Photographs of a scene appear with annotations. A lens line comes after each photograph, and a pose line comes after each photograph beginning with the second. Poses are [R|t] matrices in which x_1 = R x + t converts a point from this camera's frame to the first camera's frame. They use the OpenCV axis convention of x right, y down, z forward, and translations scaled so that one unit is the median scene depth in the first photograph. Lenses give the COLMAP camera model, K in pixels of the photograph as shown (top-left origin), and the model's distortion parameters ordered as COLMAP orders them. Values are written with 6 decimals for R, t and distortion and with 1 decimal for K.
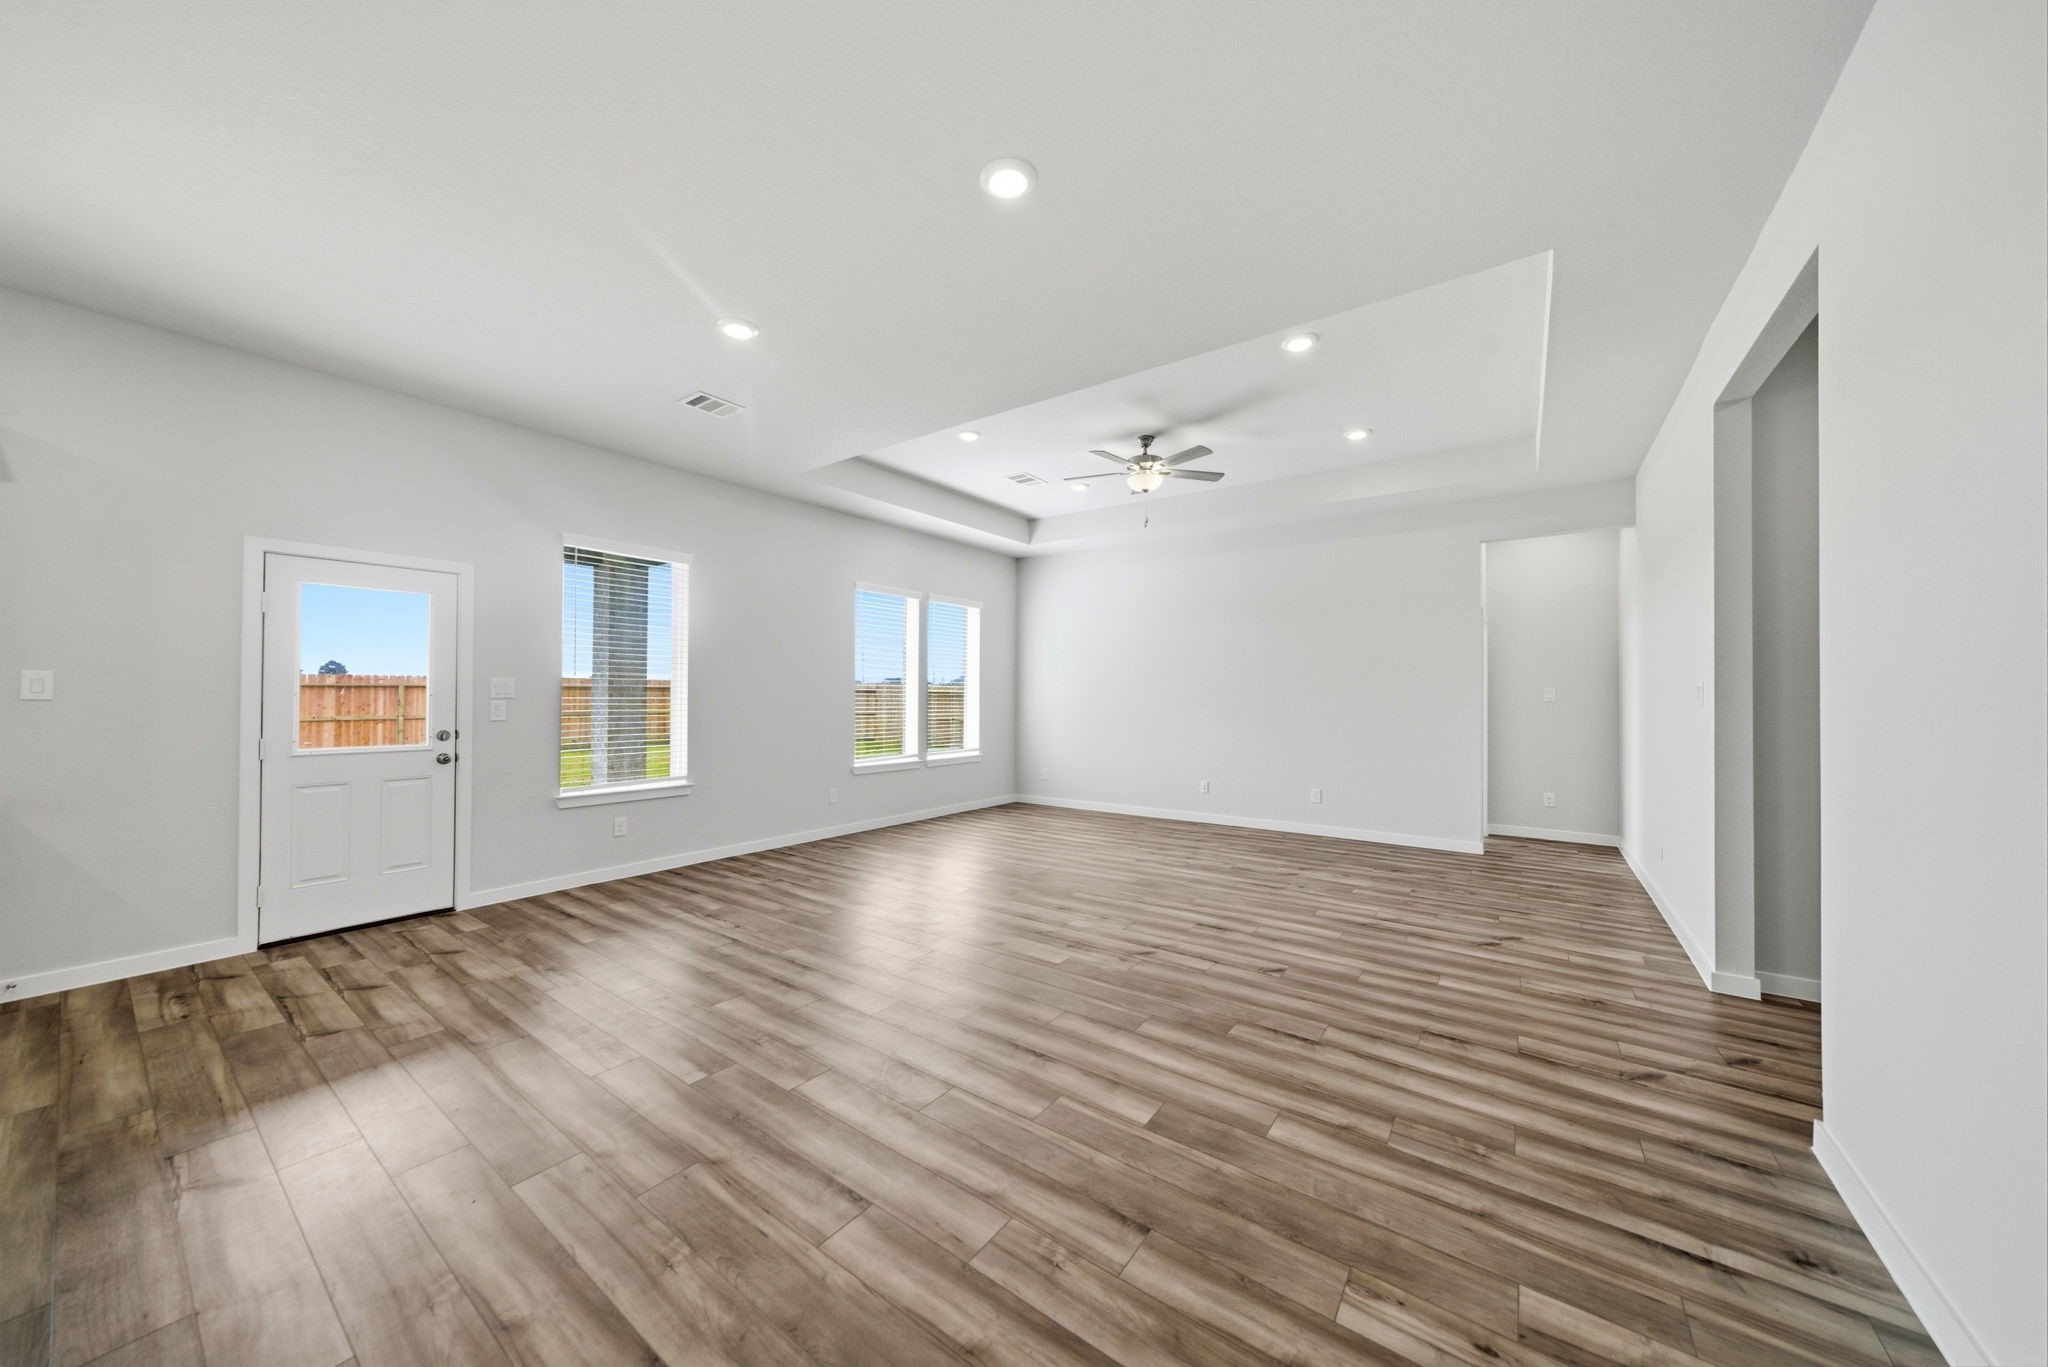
lens RADIAL K [[689.7, 0, 1014.5], [0, 689.7, 691.0], [0, 0, 1]] dist [0.001567, 0.000107]
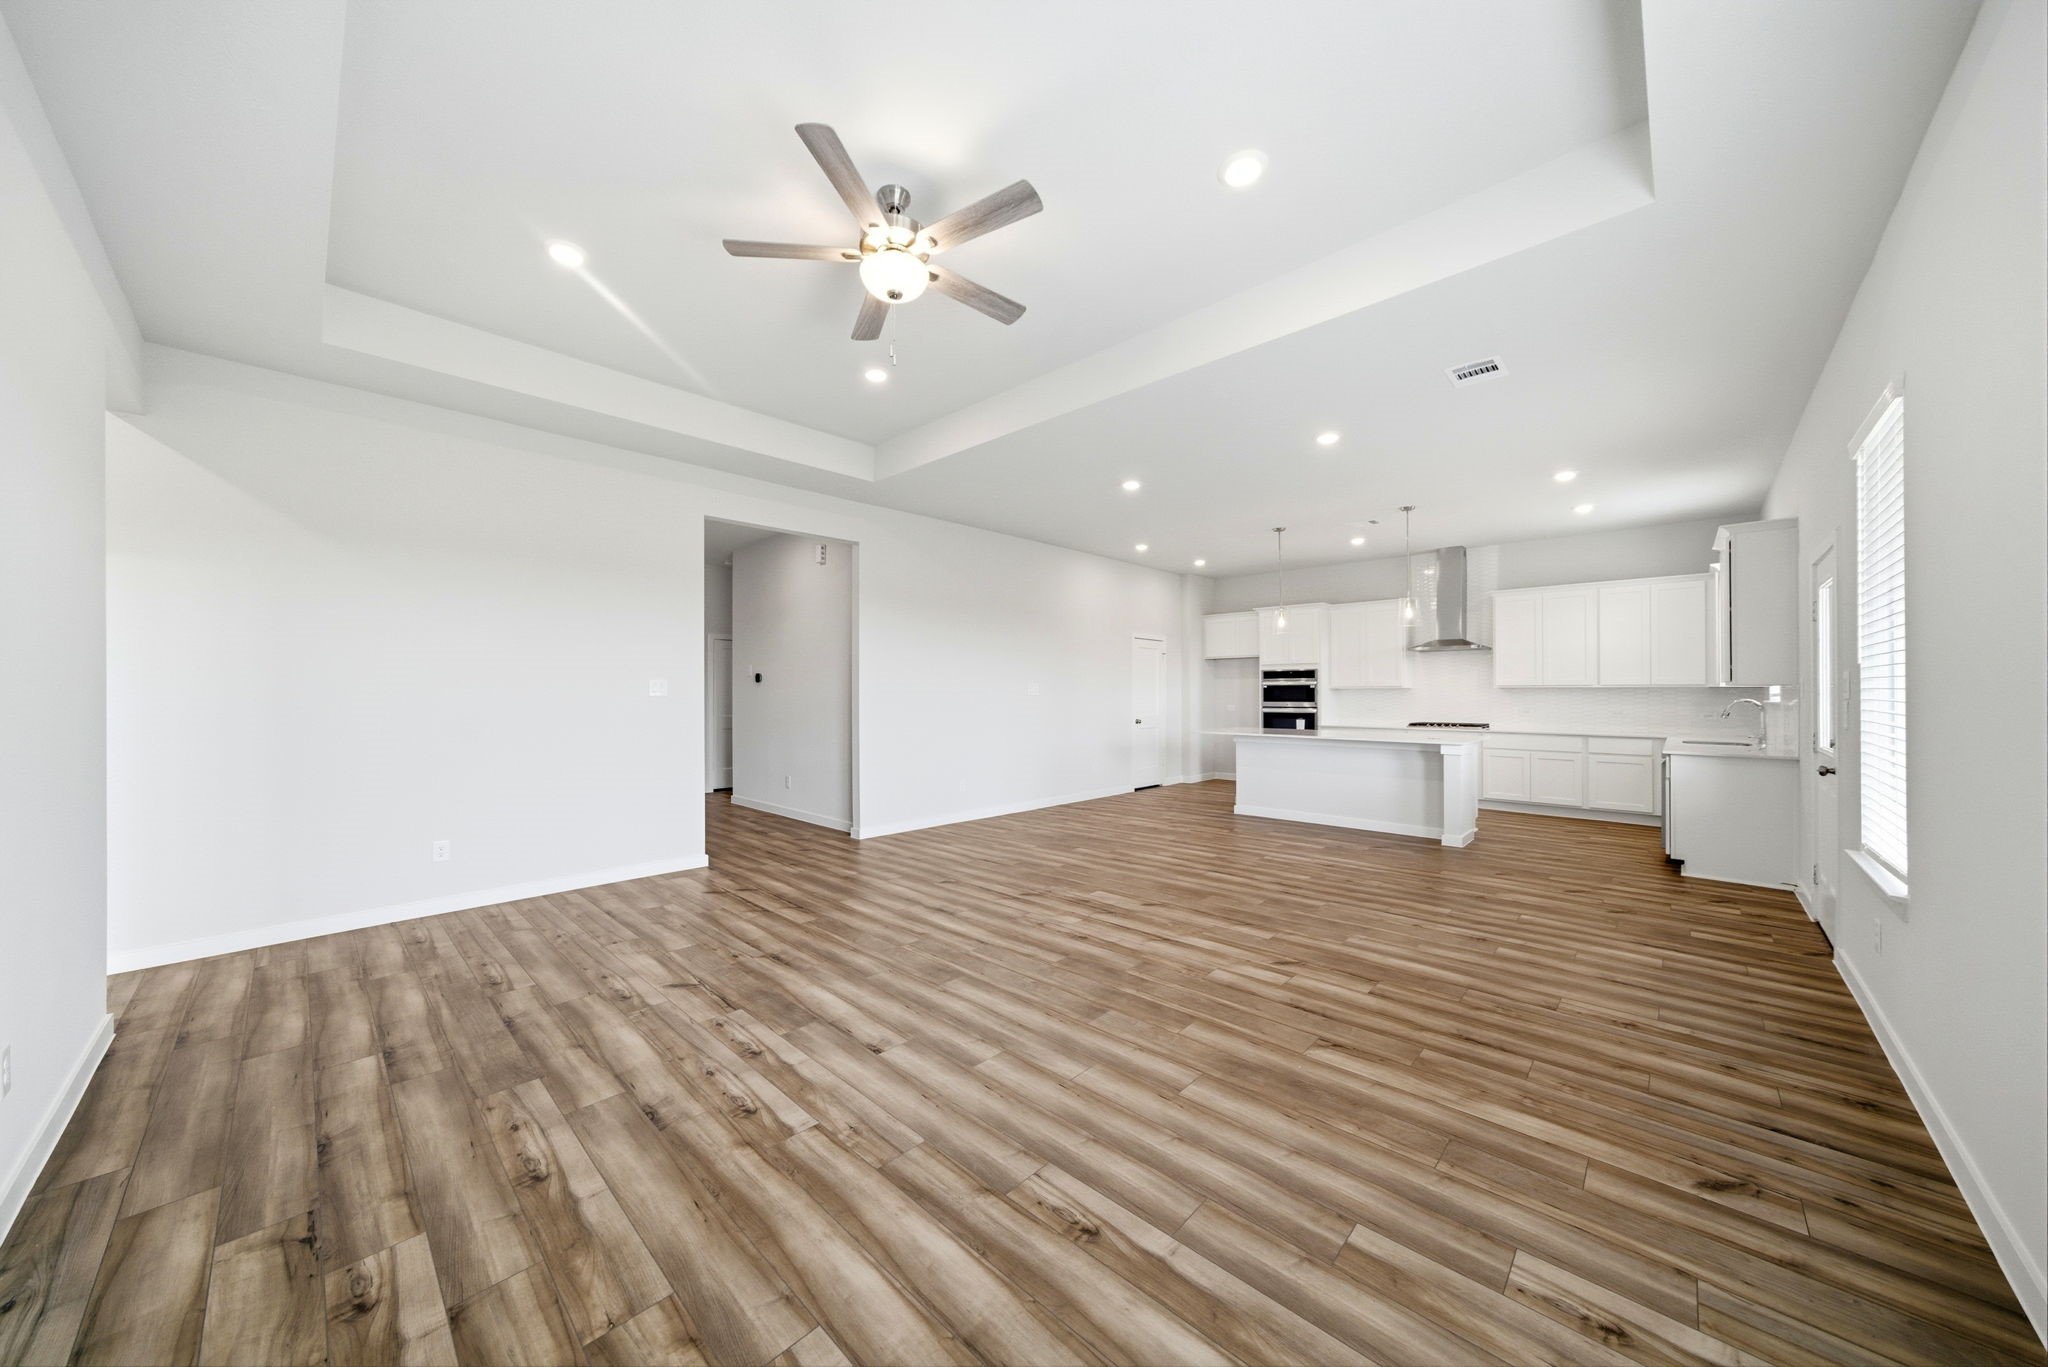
lens RADIAL K [[704.4, 0, 1004.8], [0, 704.4, 688.5], [0, 0, 1]] dist [0.002146, 0.000282]
pose [[-0.989620, -0.004548, 0.143636, 0.054046], [-0.005917, 0.999941, -0.009110, 0.016161], [-0.143586, -0.009865, -0.989589, 2.591943]]
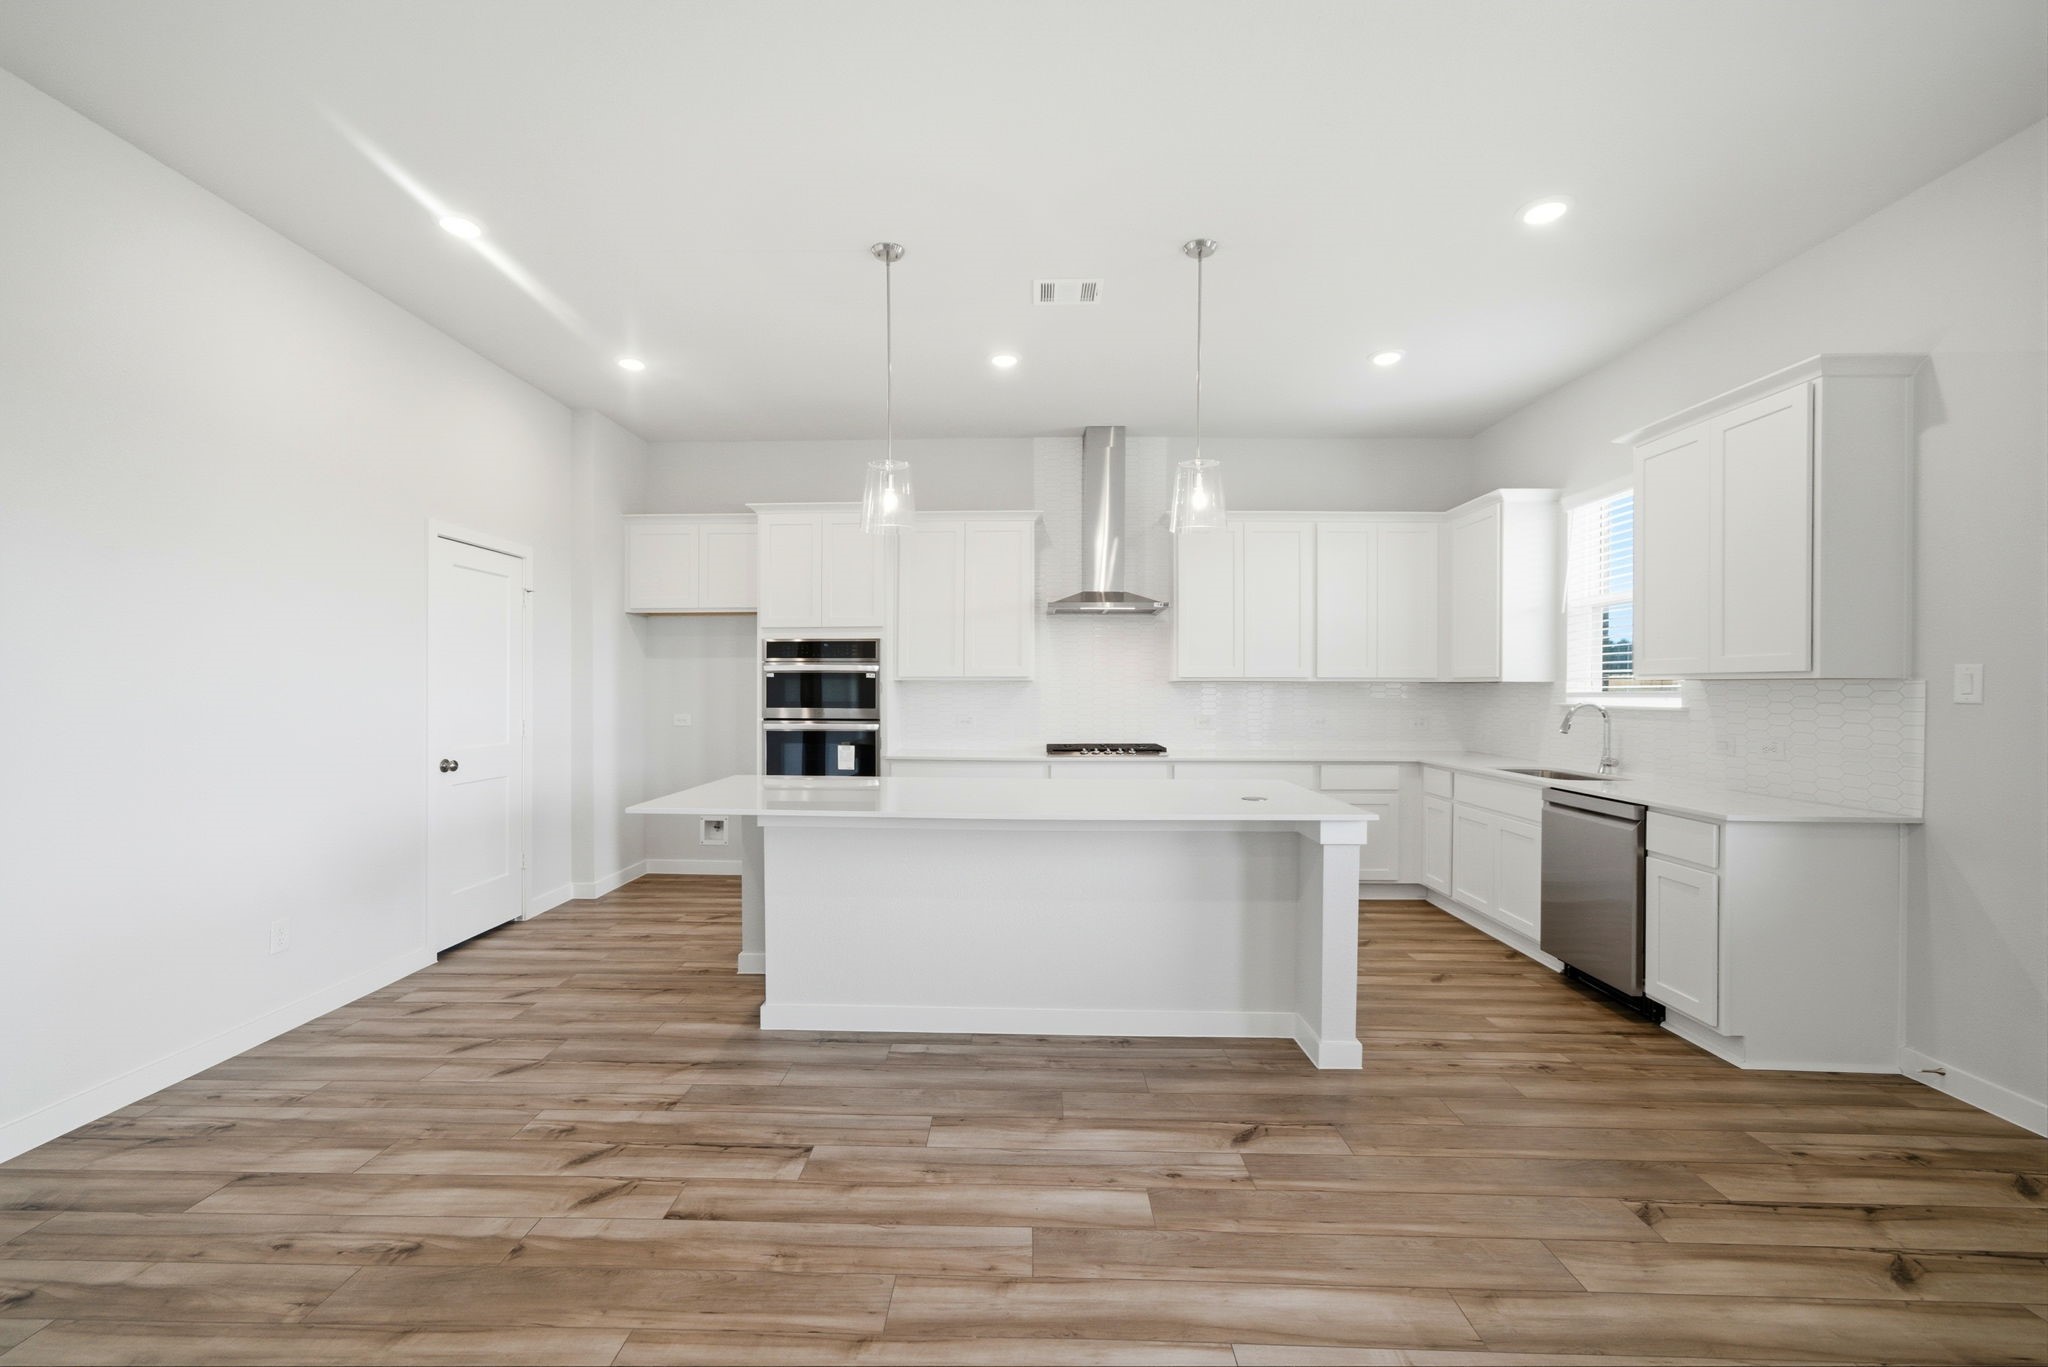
lens RADIAL K [[857.1, 0, 998.2], [0, 857.1, 692.4], [0, 0, 1]] dist [0.001494, 0.000319]
pose [[-0.826352, -0.006576, -0.563115, -0.029328], [-0.006548, 0.999976, -0.002068, 0.008756], [0.563116, 0.001978, -0.826376, 1.109739]]
